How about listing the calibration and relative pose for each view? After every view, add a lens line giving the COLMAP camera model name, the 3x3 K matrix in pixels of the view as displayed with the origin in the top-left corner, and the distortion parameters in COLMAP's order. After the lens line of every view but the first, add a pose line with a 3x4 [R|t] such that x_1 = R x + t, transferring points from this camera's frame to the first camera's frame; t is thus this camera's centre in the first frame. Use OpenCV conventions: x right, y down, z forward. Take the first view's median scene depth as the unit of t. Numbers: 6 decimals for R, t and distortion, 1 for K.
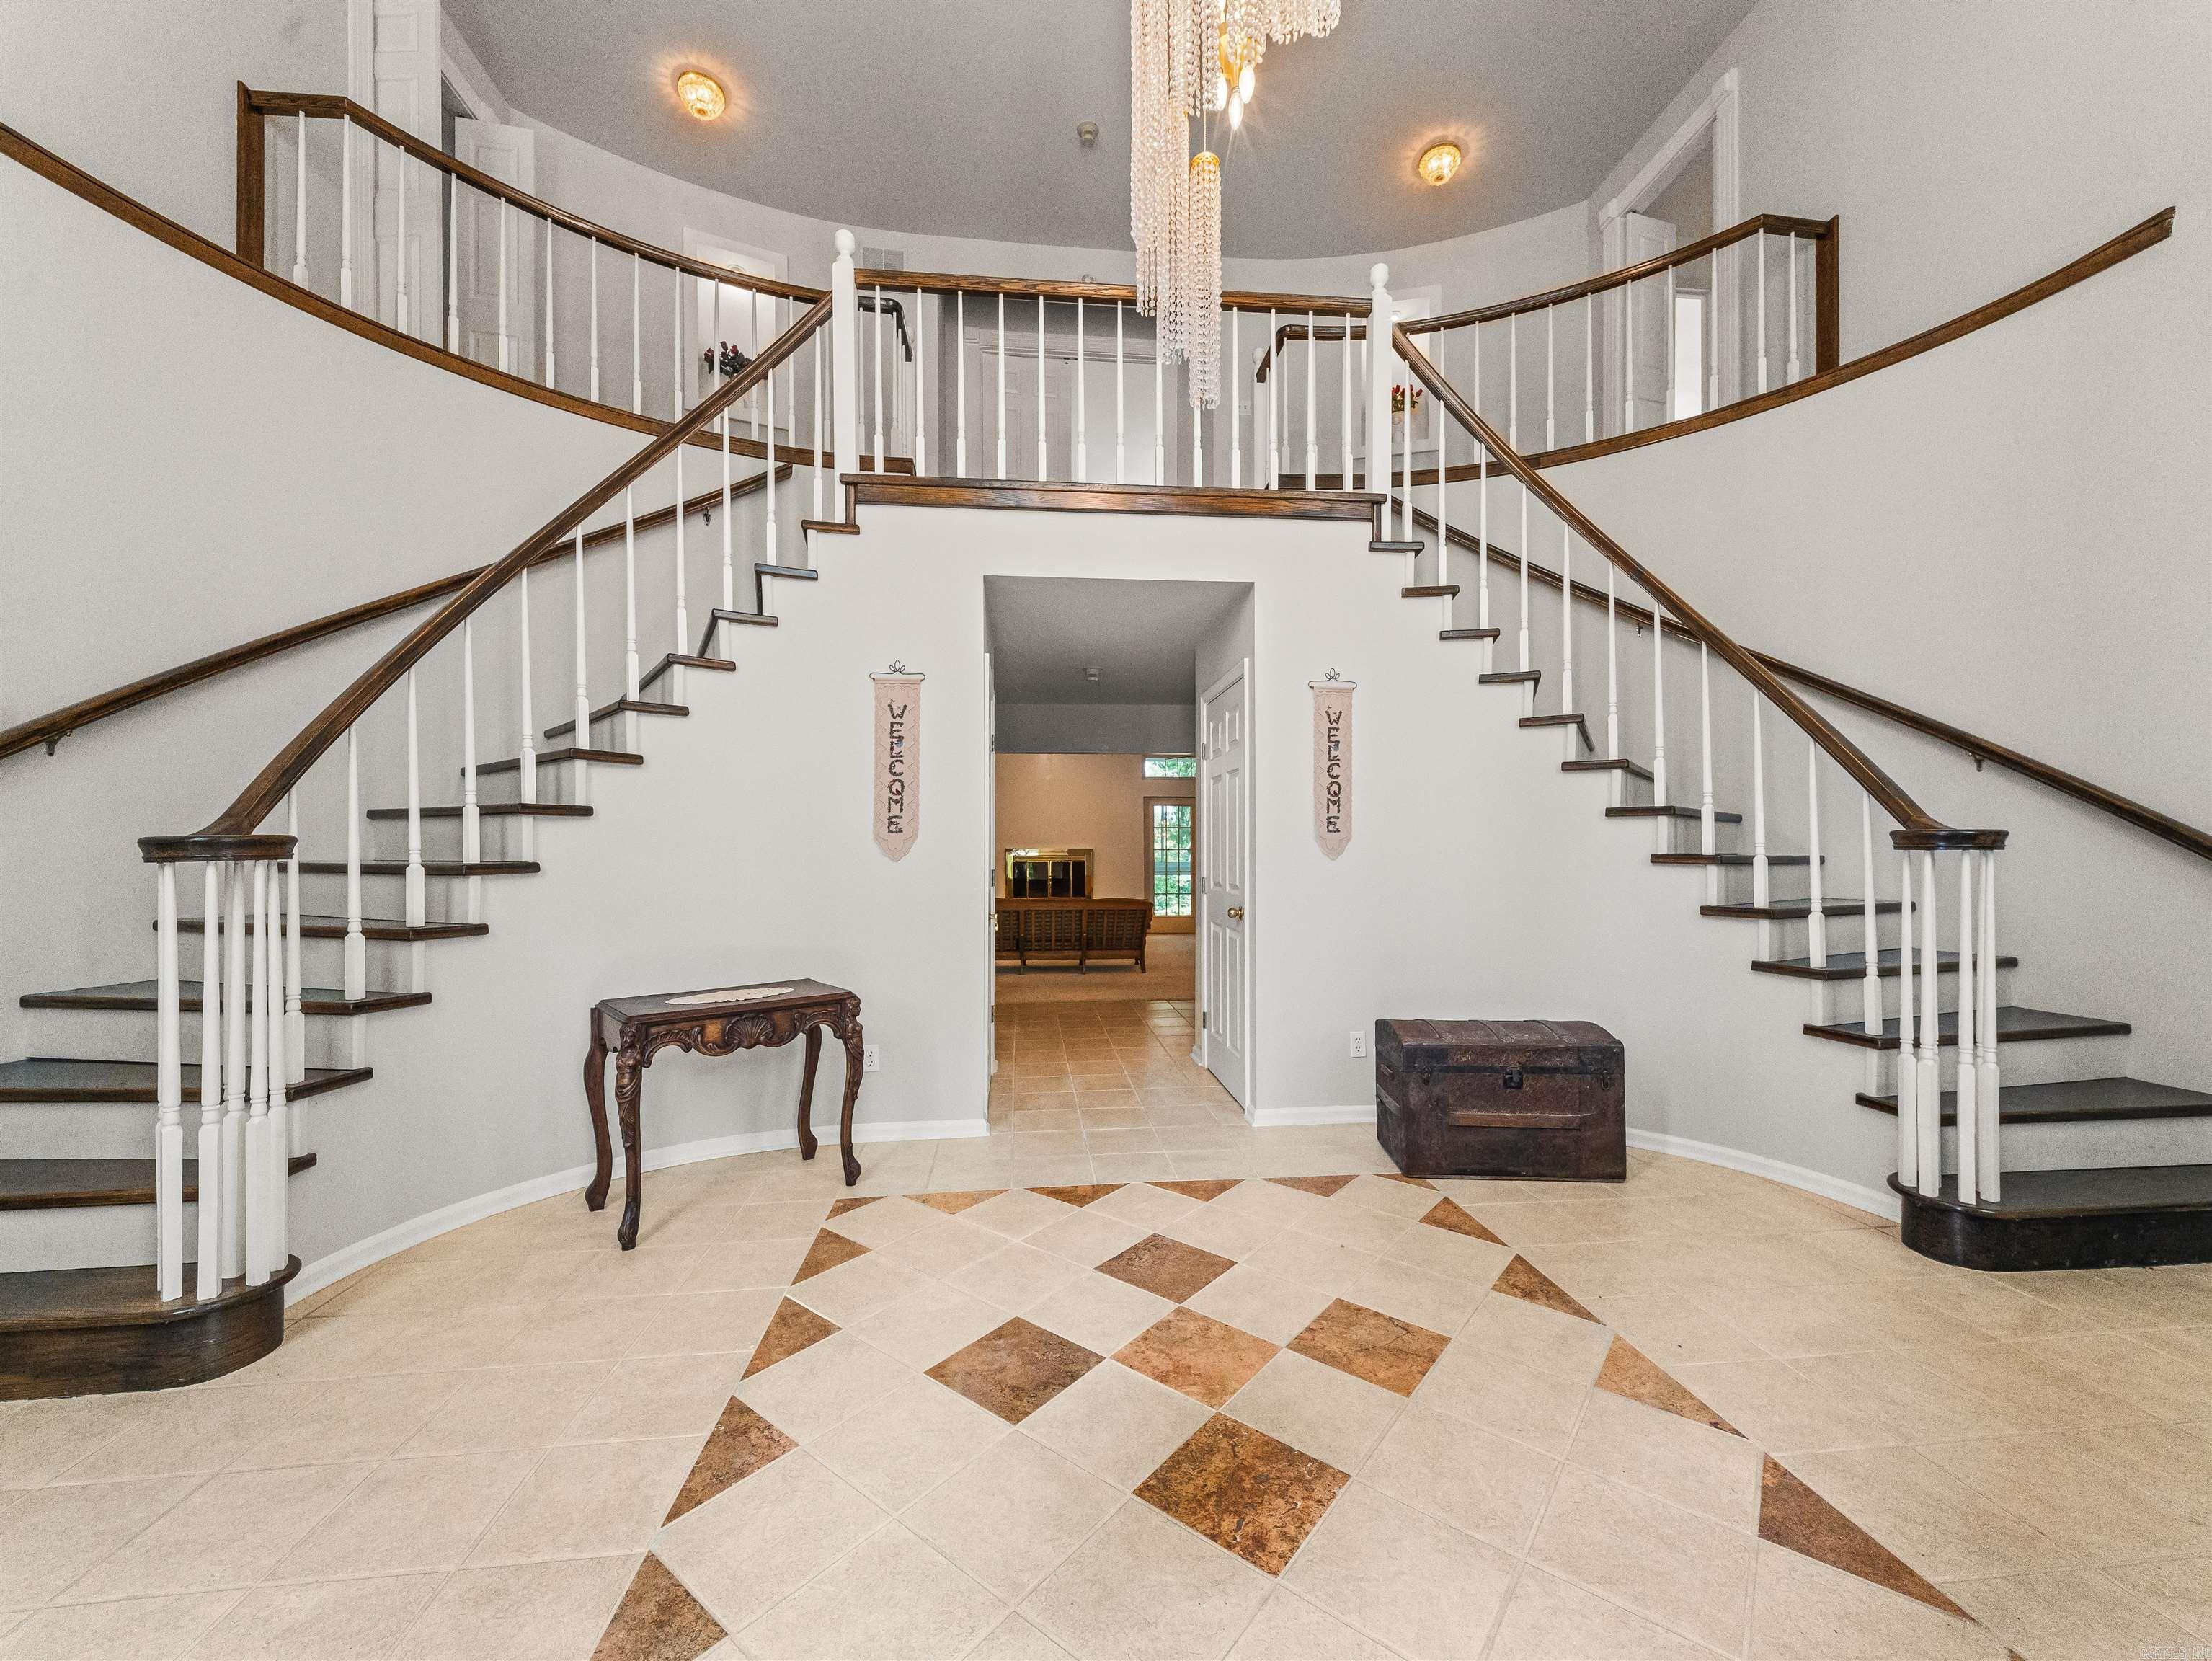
lens RADIAL K [[853.6, 0, 1114.4], [0, 853.6, 834.6], [0, 0, 1]] dist [0.034704, -0.014887]
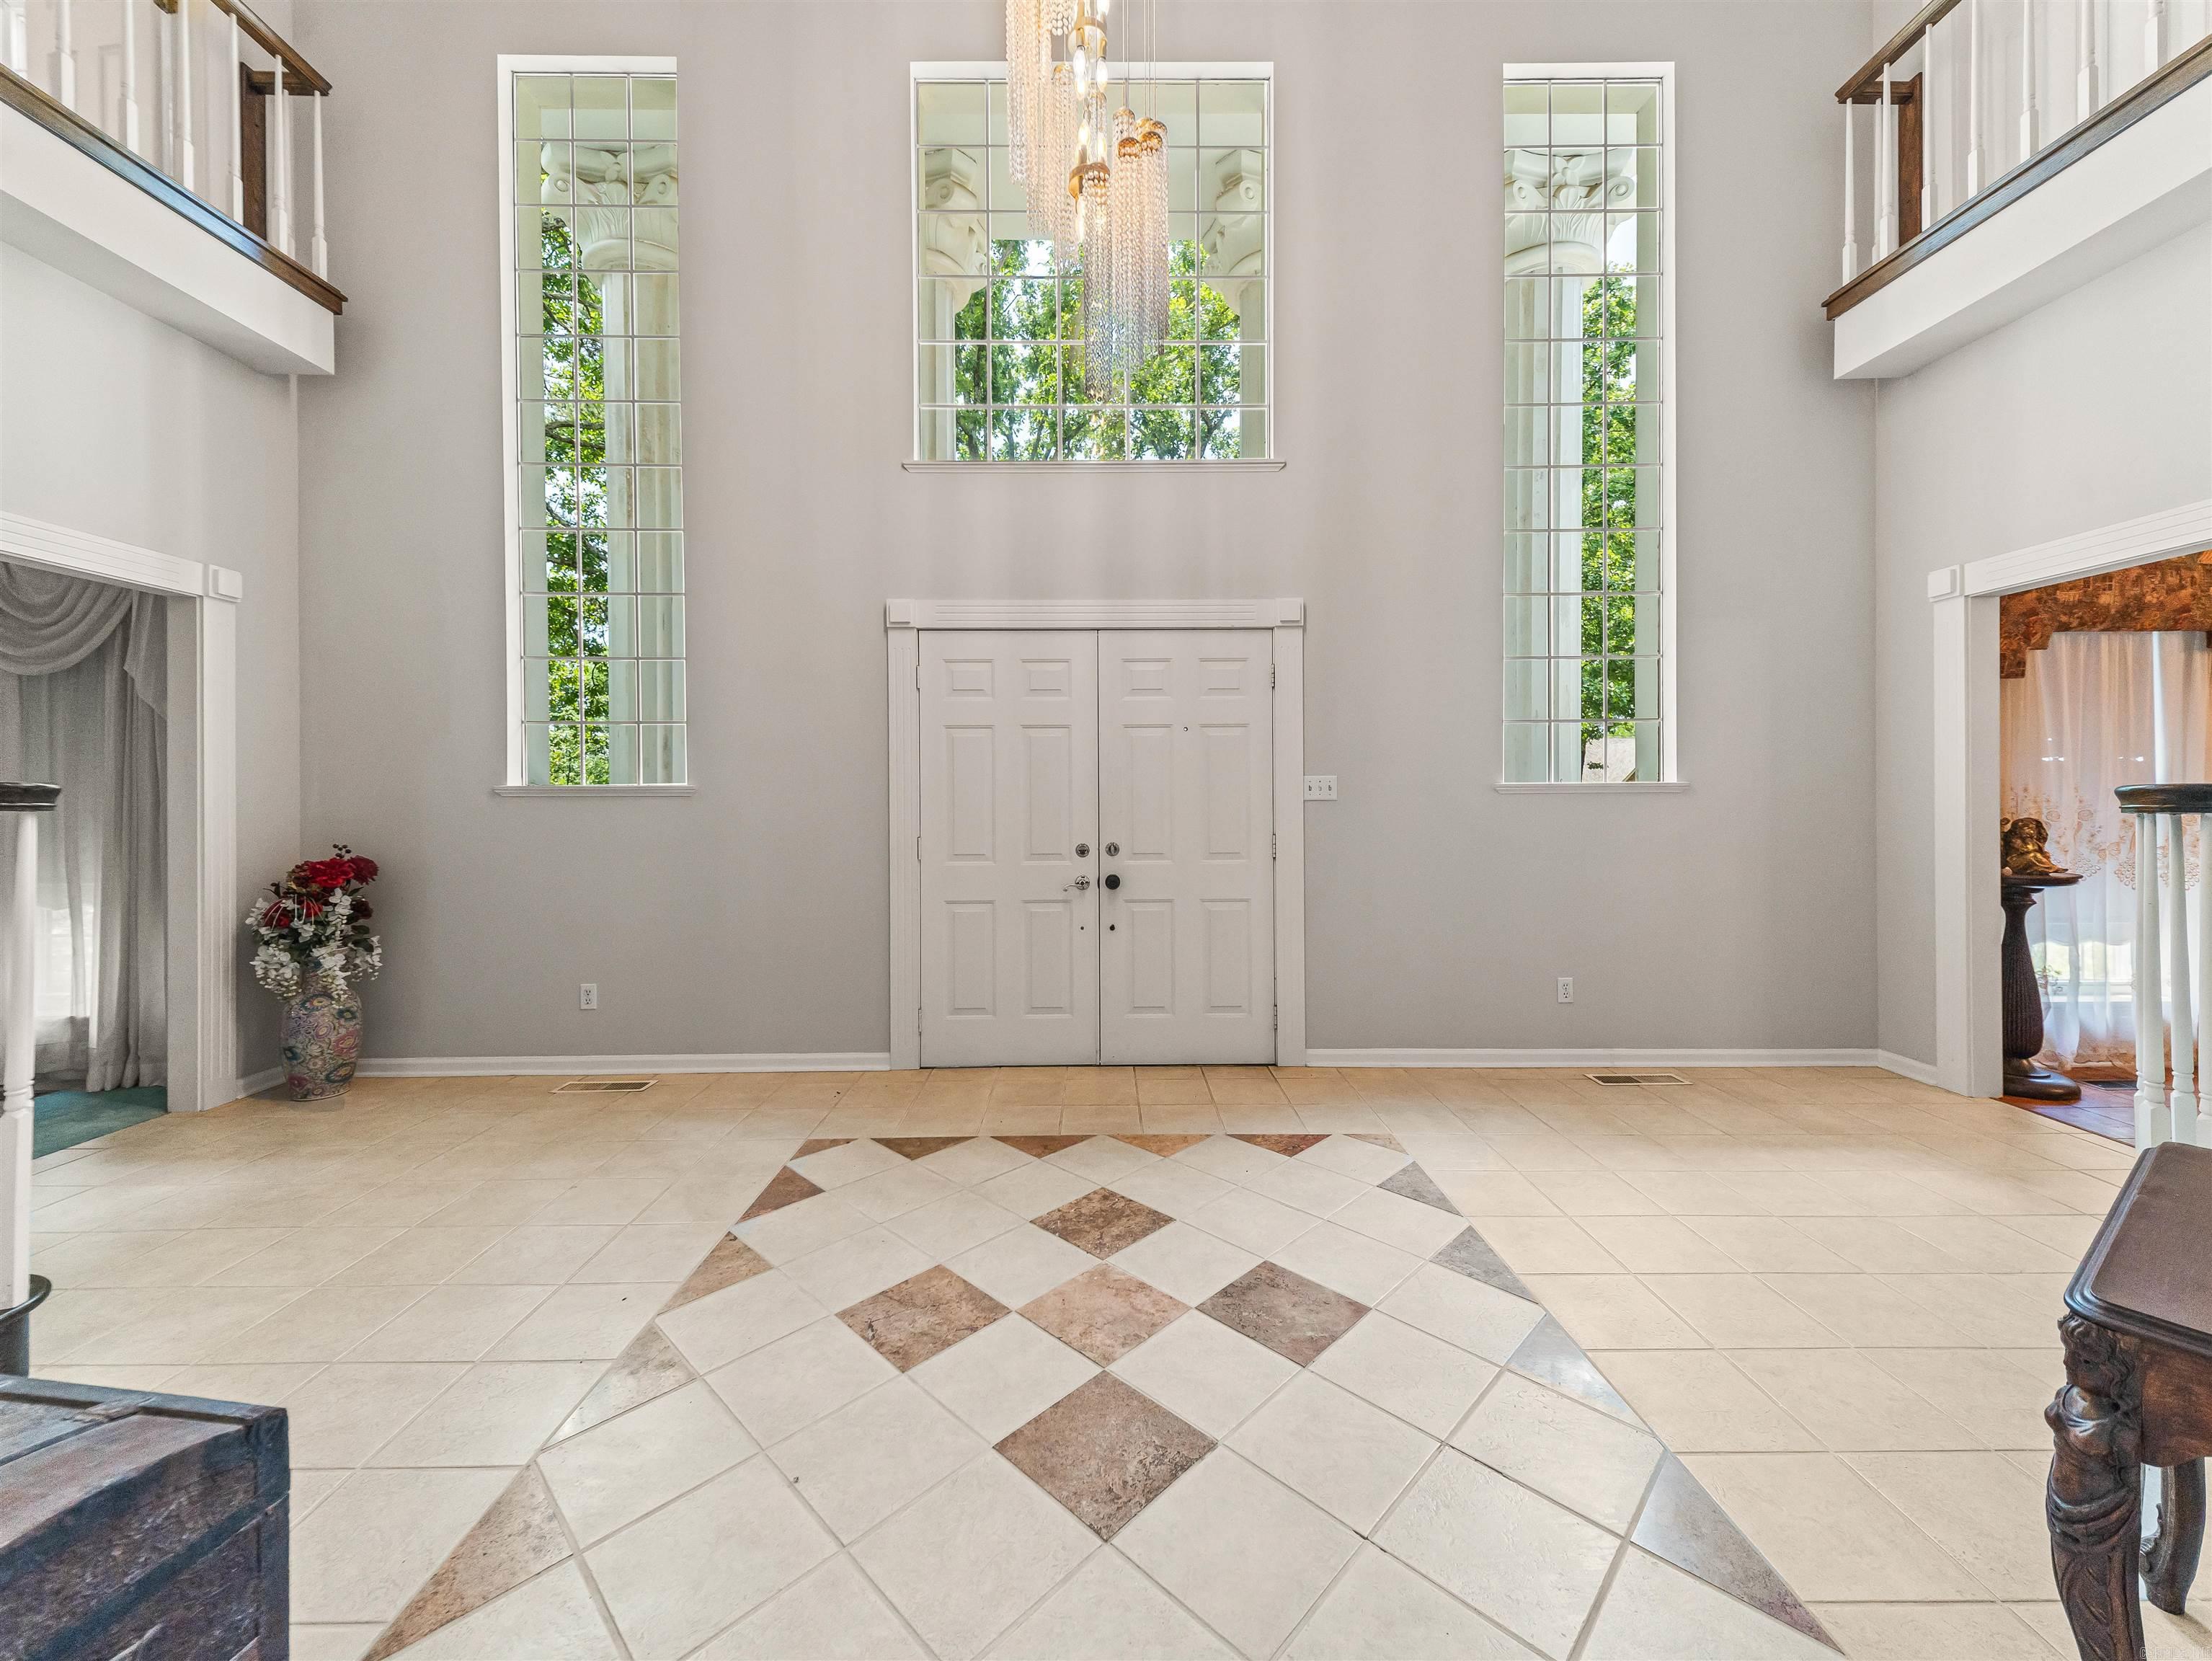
lens RADIAL K [[853.6, 0, 1114.4], [0, 853.6, 834.6], [0, 0, 1]] dist [0.034704, -0.014887]
pose [[-0.995993, 0.000704, 0.089427, -0.006428], [0.002078, 0.999881, 0.015276, 0.039404], [-0.089405, 0.015400, -0.995876, 2.133125]]
